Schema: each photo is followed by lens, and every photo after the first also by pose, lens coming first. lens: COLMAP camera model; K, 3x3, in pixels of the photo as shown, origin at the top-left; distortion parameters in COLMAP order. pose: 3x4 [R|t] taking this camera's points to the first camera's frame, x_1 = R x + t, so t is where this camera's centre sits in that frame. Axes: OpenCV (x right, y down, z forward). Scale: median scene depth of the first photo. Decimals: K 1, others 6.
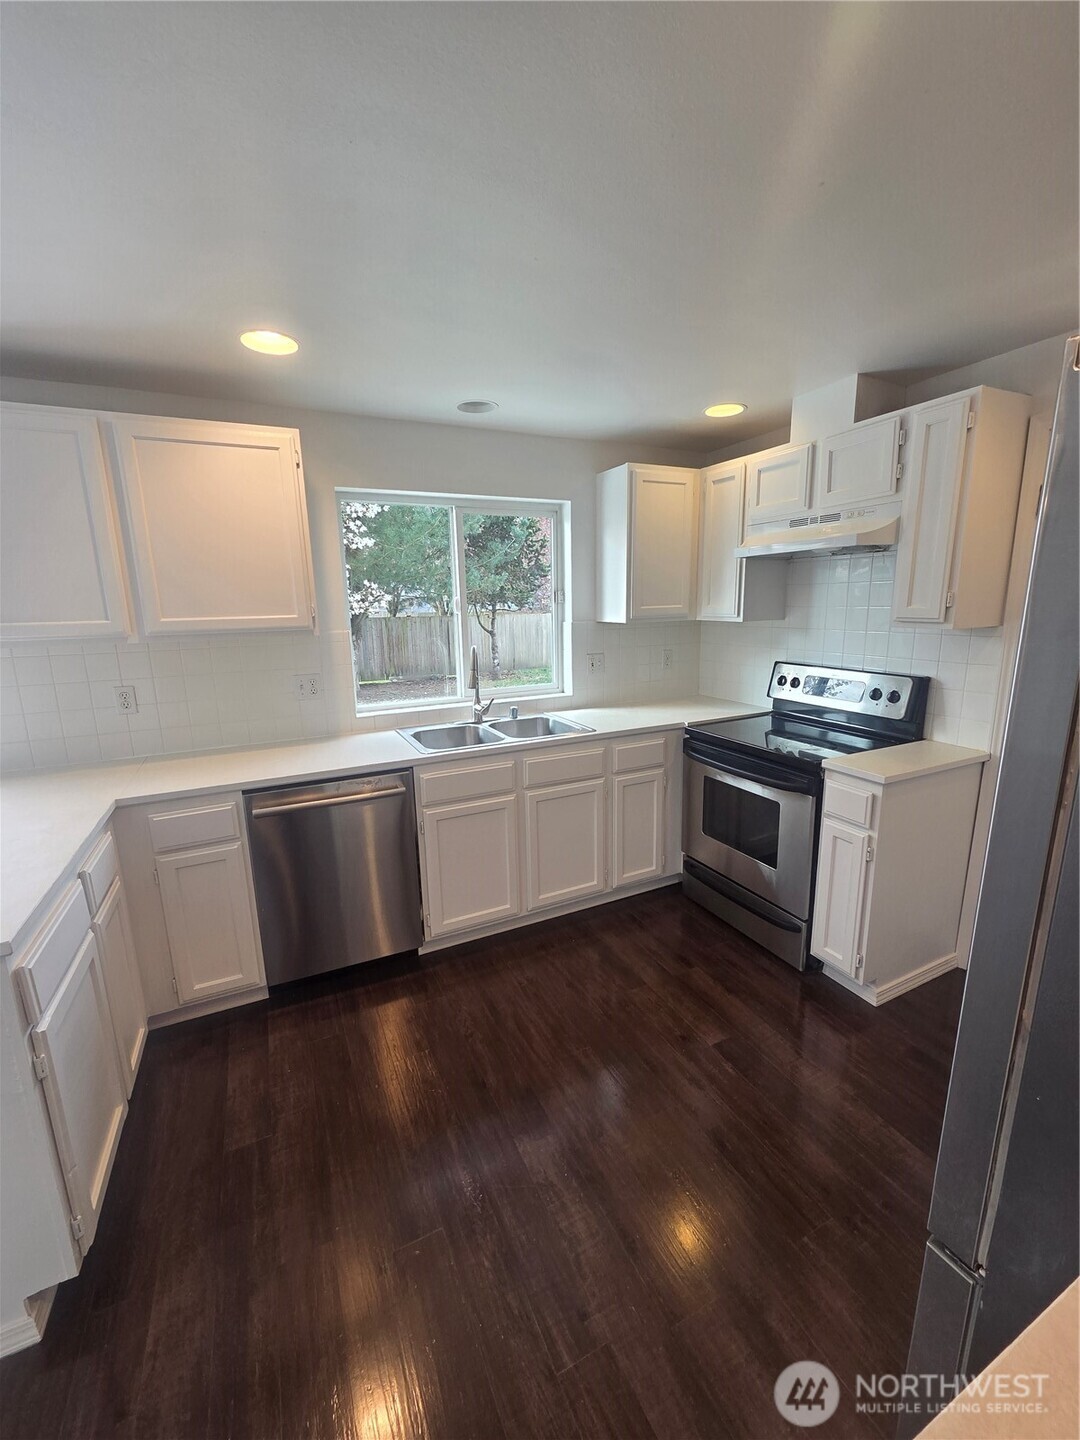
lens RADIAL K [[586.2, 0, 541.4], [0, 586.2, 720.0], [0, 0, 1]] dist [0.004218, 0.000144]
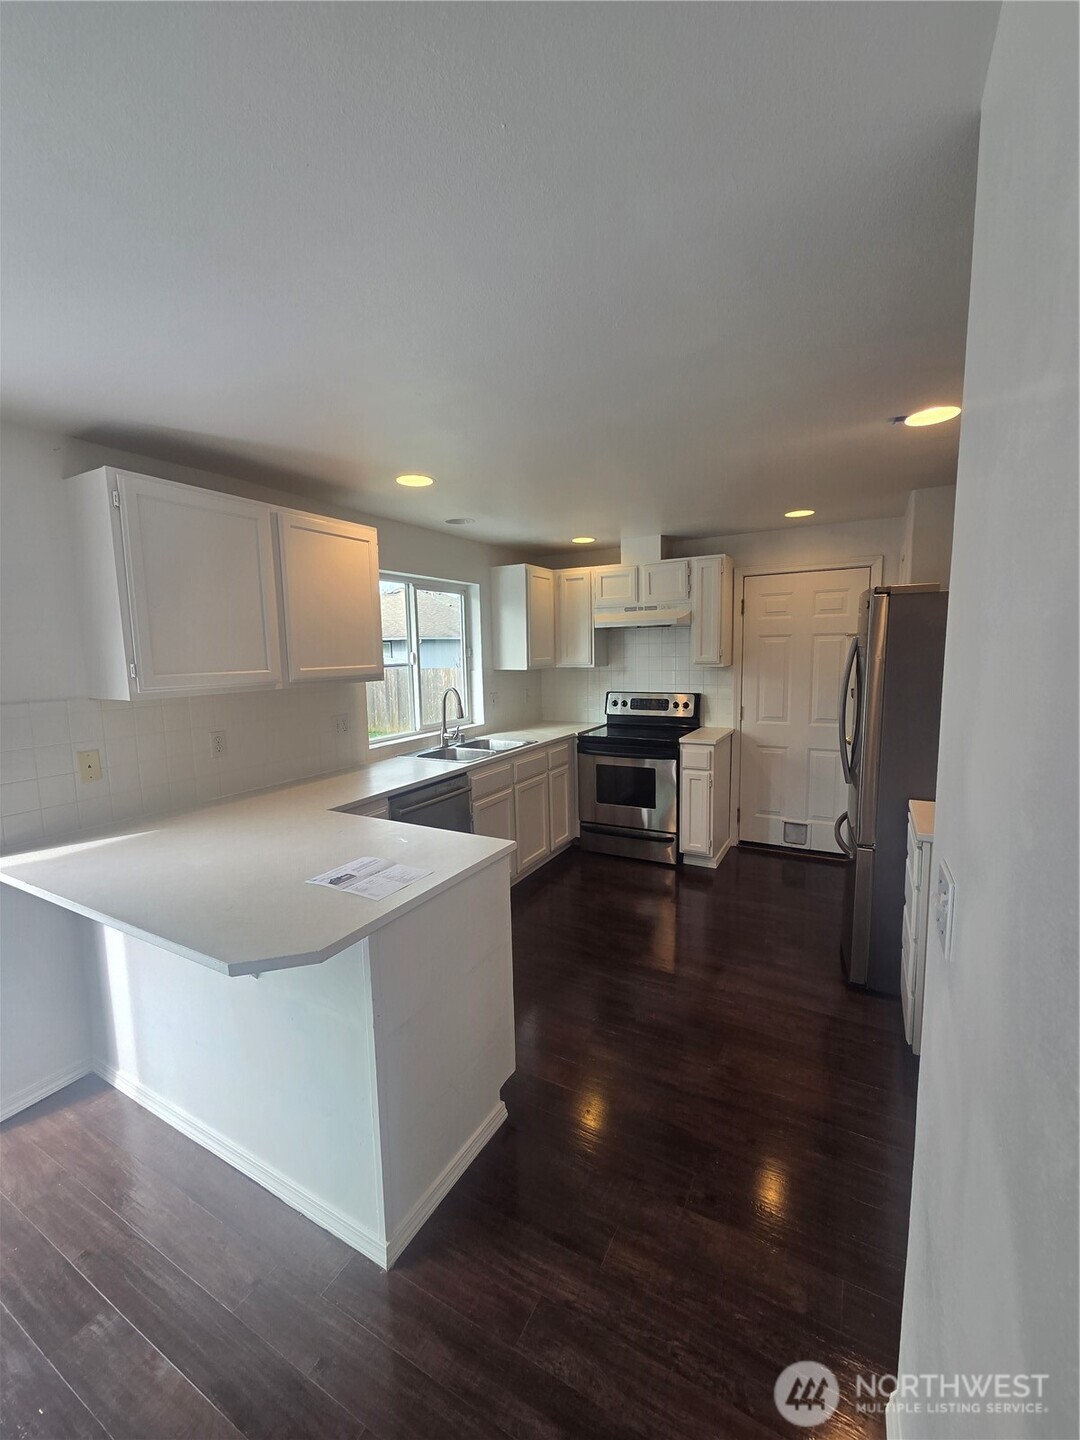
lens RADIAL K [[586.2, 0, 539.7], [0, 586.2, 722.4], [0, 0, 1]] dist [0.004218, 0.000144]
pose [[0.816372, -0.069056, 0.573382, -0.810753], [0.121237, 0.991195, -0.053239, 0.054416], [-0.564657, 0.112978, 0.817556, -0.227250]]
